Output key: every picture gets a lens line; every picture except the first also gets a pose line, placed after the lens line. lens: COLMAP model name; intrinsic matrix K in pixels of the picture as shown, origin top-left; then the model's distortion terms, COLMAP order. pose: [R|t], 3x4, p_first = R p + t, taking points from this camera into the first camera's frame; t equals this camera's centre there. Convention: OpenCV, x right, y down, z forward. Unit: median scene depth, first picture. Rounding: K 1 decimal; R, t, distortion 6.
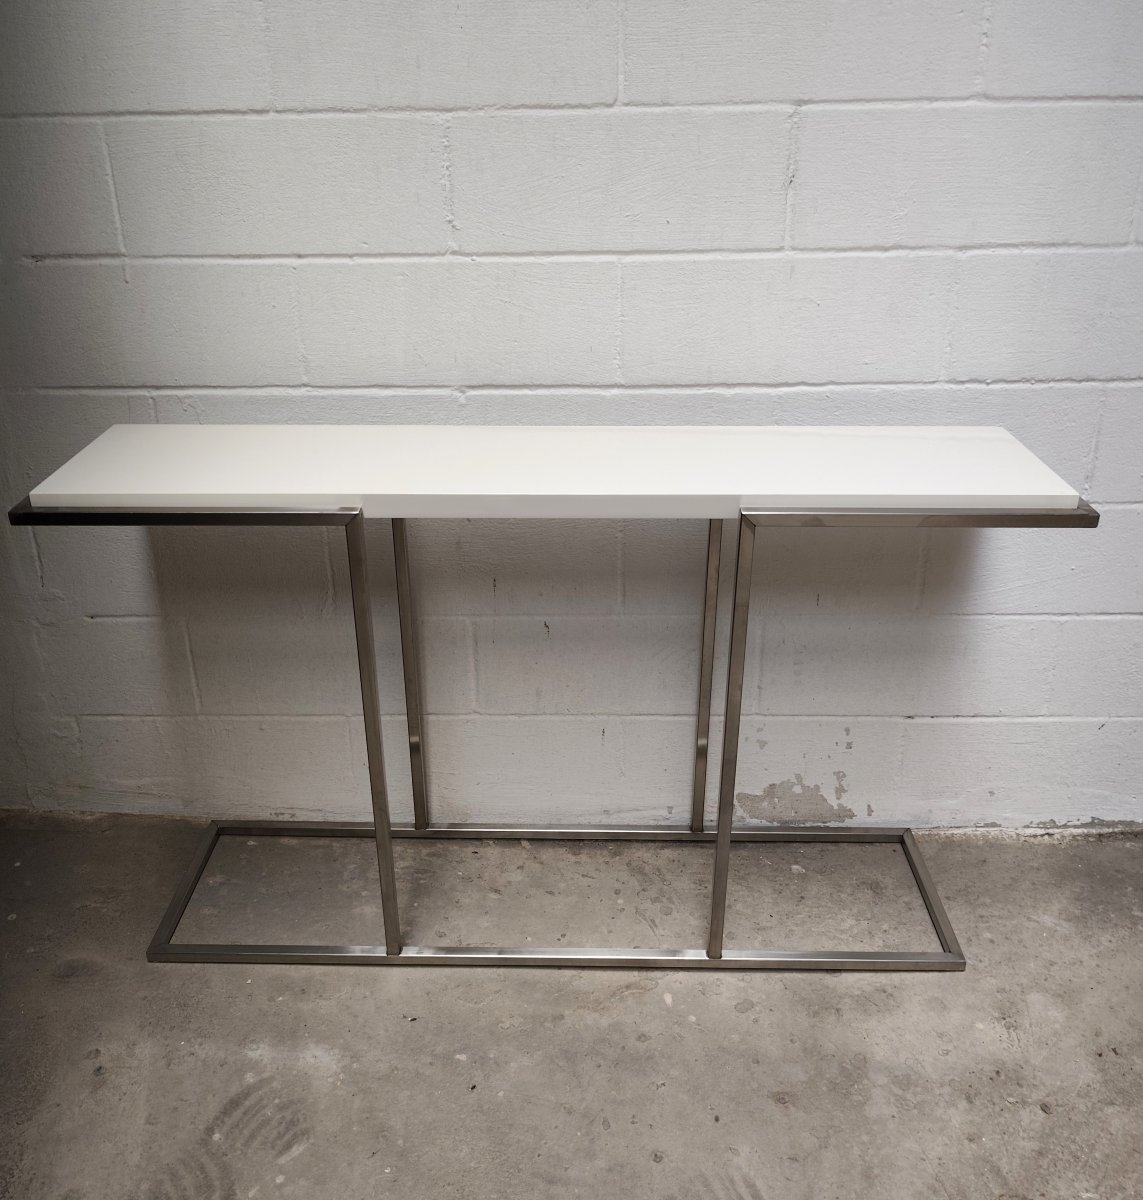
lens RADIAL K [[1054.2, 0, 563.7], [0, 1054.2, 565.1], [0, 0, 1]] dist [0.034999, -0.064970]
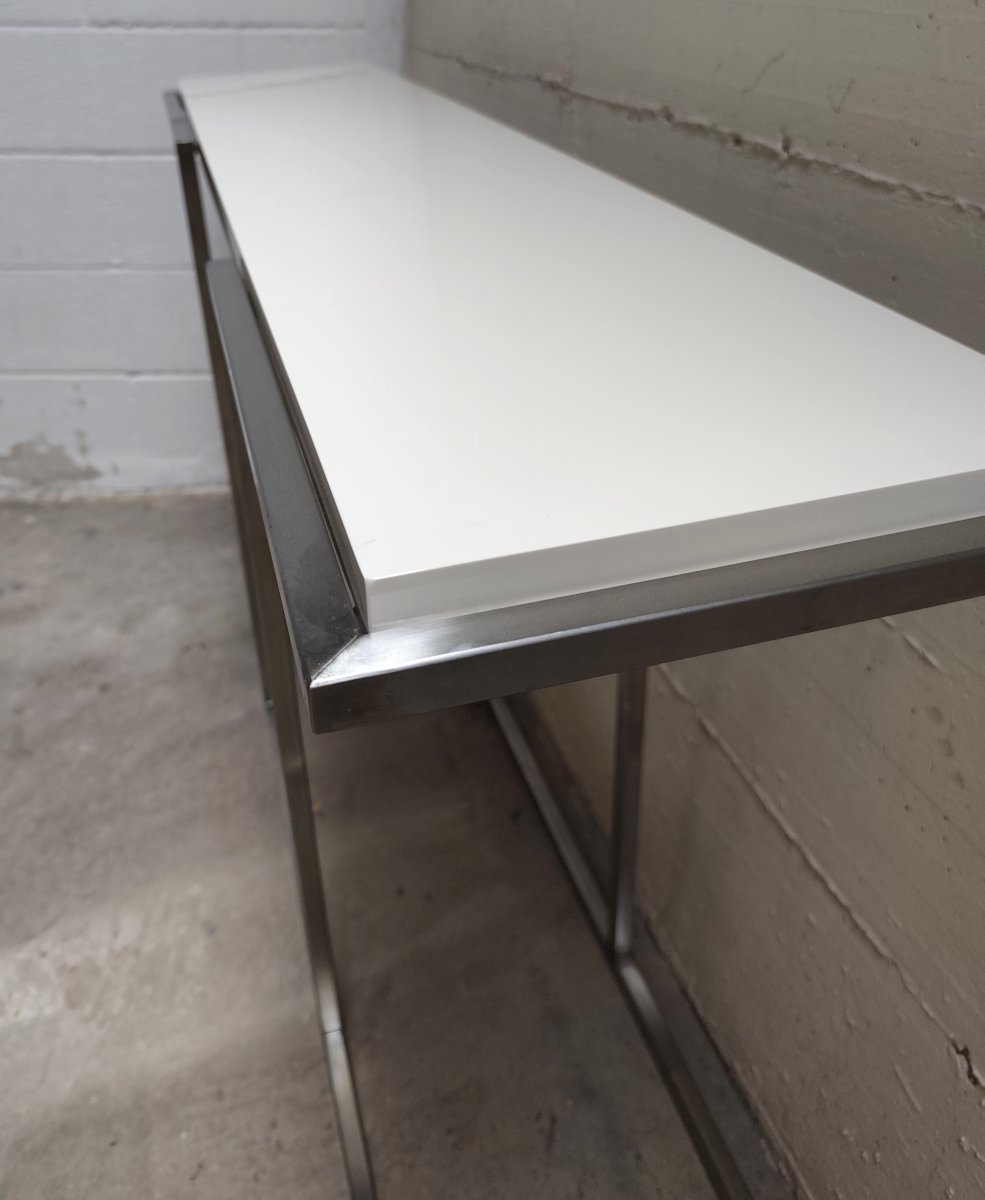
lens RADIAL K [[1039.5, 0, 425.8], [0, 1039.5, 449.3], [0, 0, 1]] dist [-0.021286, -0.017273]
pose [[0.997458, 0.001562, 0.071244, 0.611192], [-0.004758, 0.998988, 0.044718, 0.192726], [-0.071102, -0.044943, 0.996456, -0.052608]]
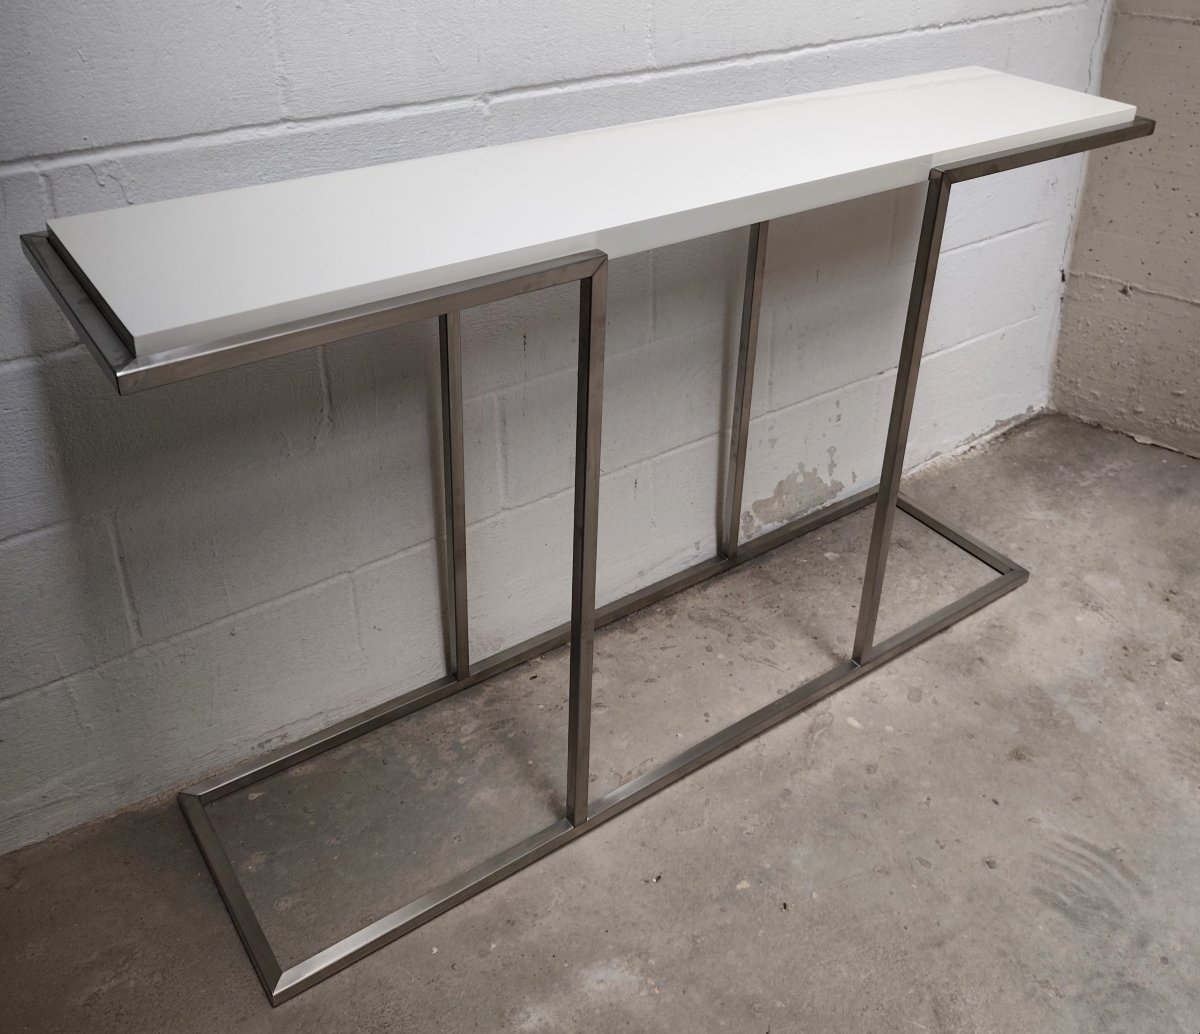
lens RADIAL K [[1152.0, 0, 621.3], [0, 1152.0, 333.3], [0, 0, 1]] dist [0.002833, 0.000000]
pose [[0.796650, -0.237027, 0.556027, -0.528503], [0.223512, 0.970220, 0.093355, -0.056600], [-0.561597, 0.049908, 0.825905, 0.262412]]
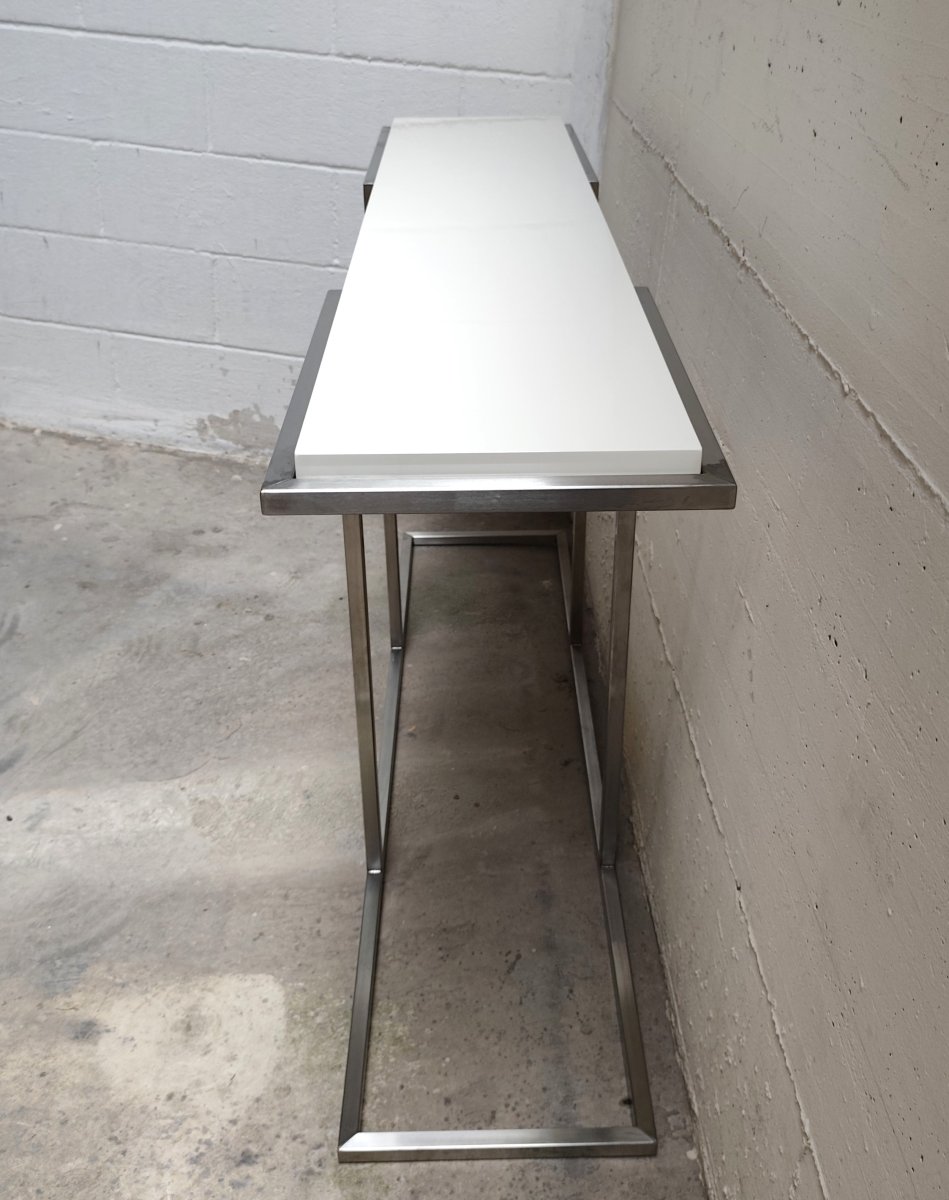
lens RADIAL K [[1173.8, 0, 519.8], [0, 1173.8, 532.0], [0, 0, 1]] dist [-0.010833, 0.000000]
pose [[0.985094, 0.149961, -0.084275, 0.747391], [-0.141629, 0.985115, 0.097419, 0.196240], [0.097630, -0.084031, 0.991669, -0.332161]]
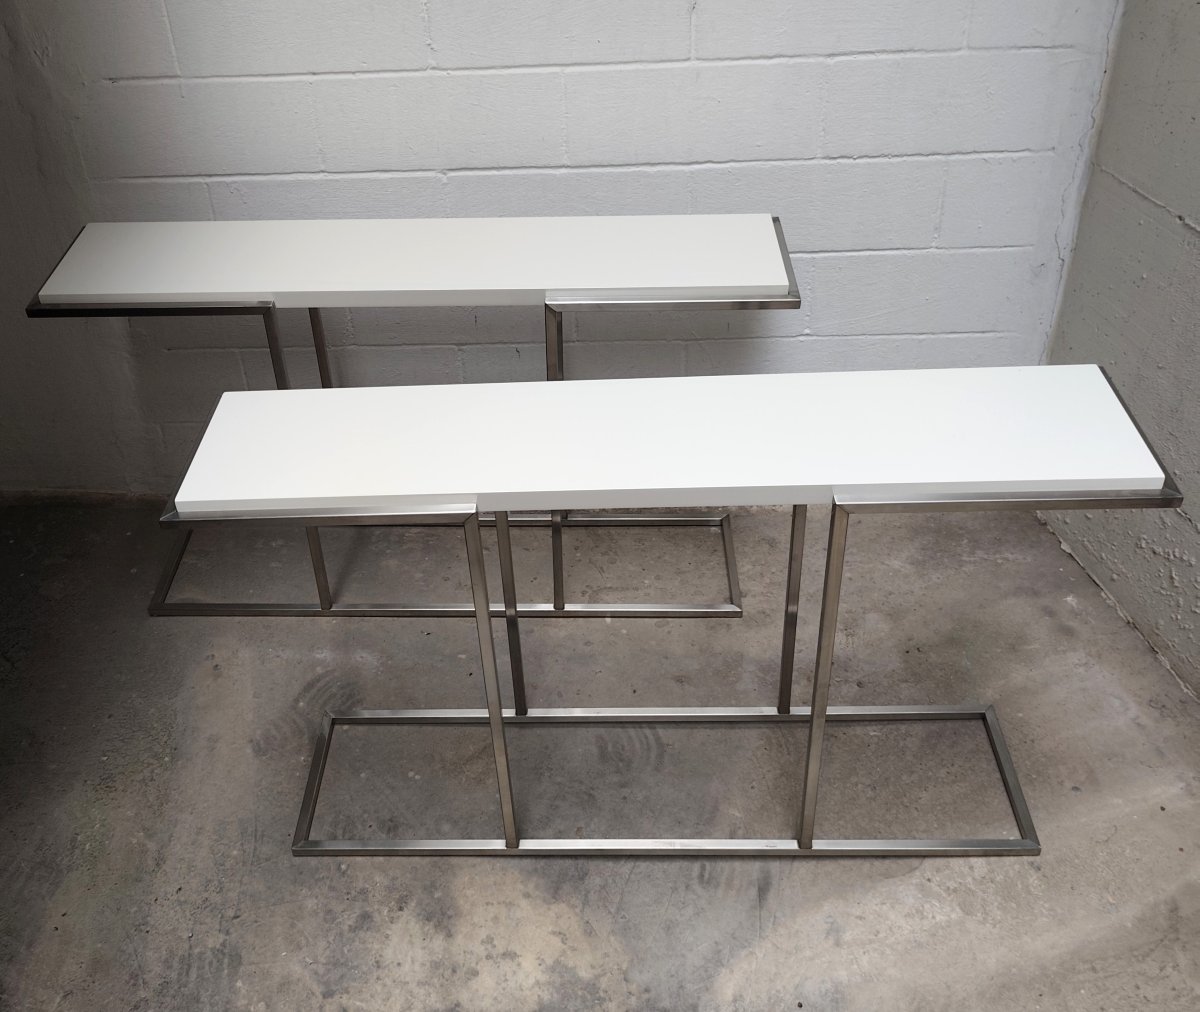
lens RADIAL K [[1181.7, 0, 525.0], [0, 1181.7, 465.9], [0, 0, 1]] dist [-0.008628, 0.000000]
pose [[0.998588, -0.015552, -0.050804, 0.069648], [0.026022, 0.976822, 0.212464, -0.120802], [0.046322, -0.213486, 0.975847, -0.475748]]
